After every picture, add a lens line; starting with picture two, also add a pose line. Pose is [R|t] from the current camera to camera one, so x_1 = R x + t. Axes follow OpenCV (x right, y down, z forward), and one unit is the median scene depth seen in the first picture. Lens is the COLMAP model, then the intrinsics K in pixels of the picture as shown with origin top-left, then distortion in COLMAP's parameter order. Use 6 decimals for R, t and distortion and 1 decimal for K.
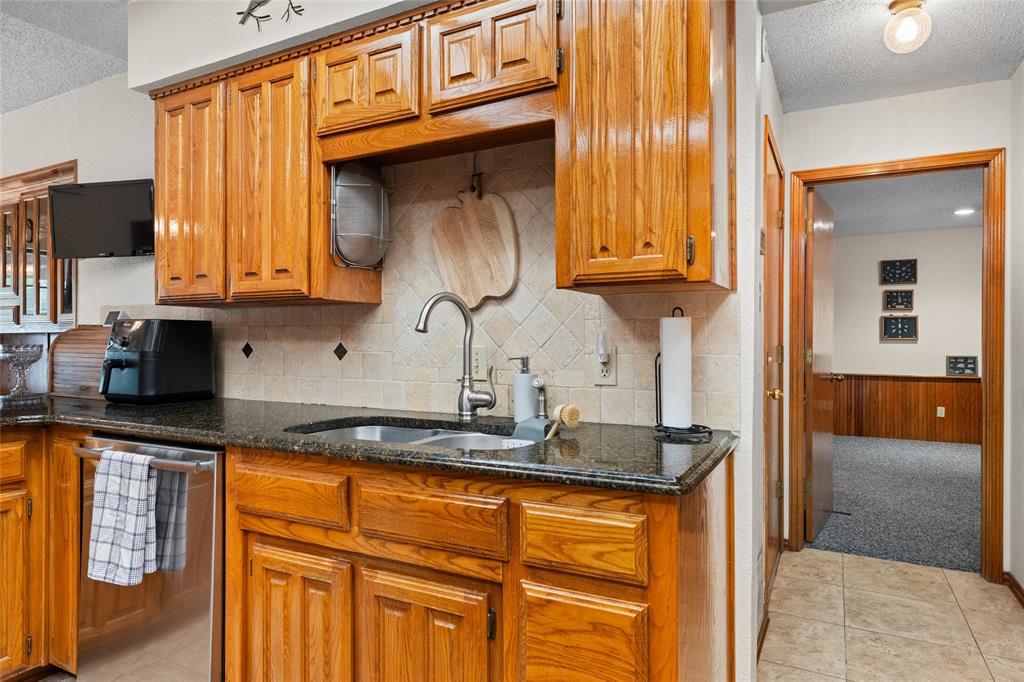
lens RADIAL K [[509.3, 0, 512.0], [0, 509.3, 341.0], [0, 0, 1]] dist [-0.000475, 0.000051]
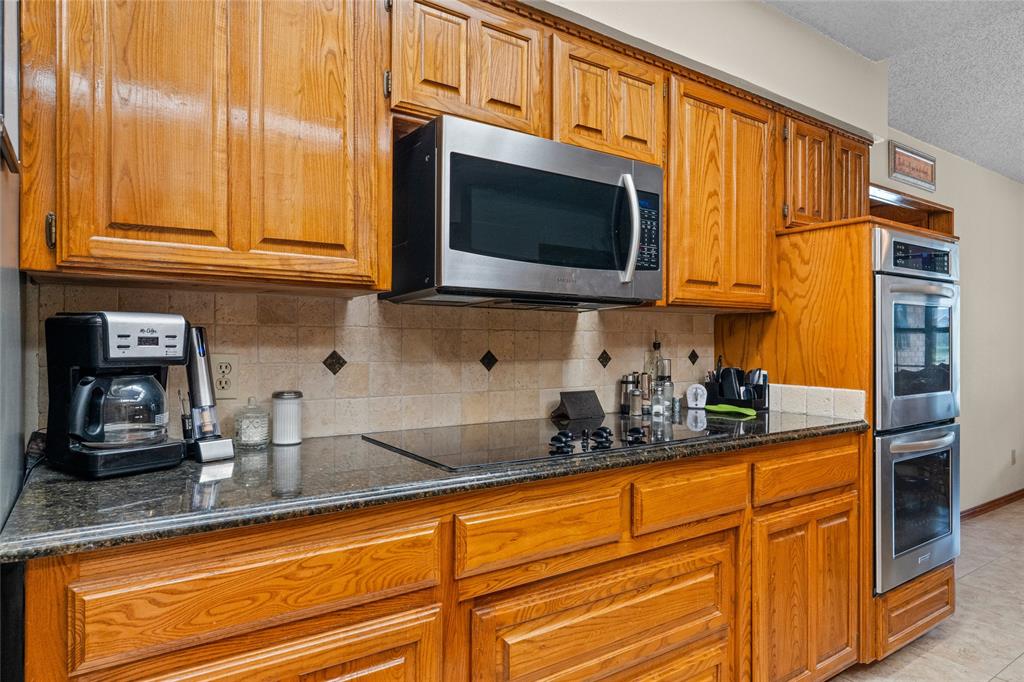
lens RADIAL K [[509.3, 0, 512.0], [0, 509.3, 341.0], [0, 0, 1]] dist [-0.000475, 0.000051]
pose [[0.595854, 0.007096, 0.803062, -1.201369], [-0.000003, 0.999961, -0.008833, -0.004770], [-0.803093, 0.005261, 0.595831, 0.545460]]
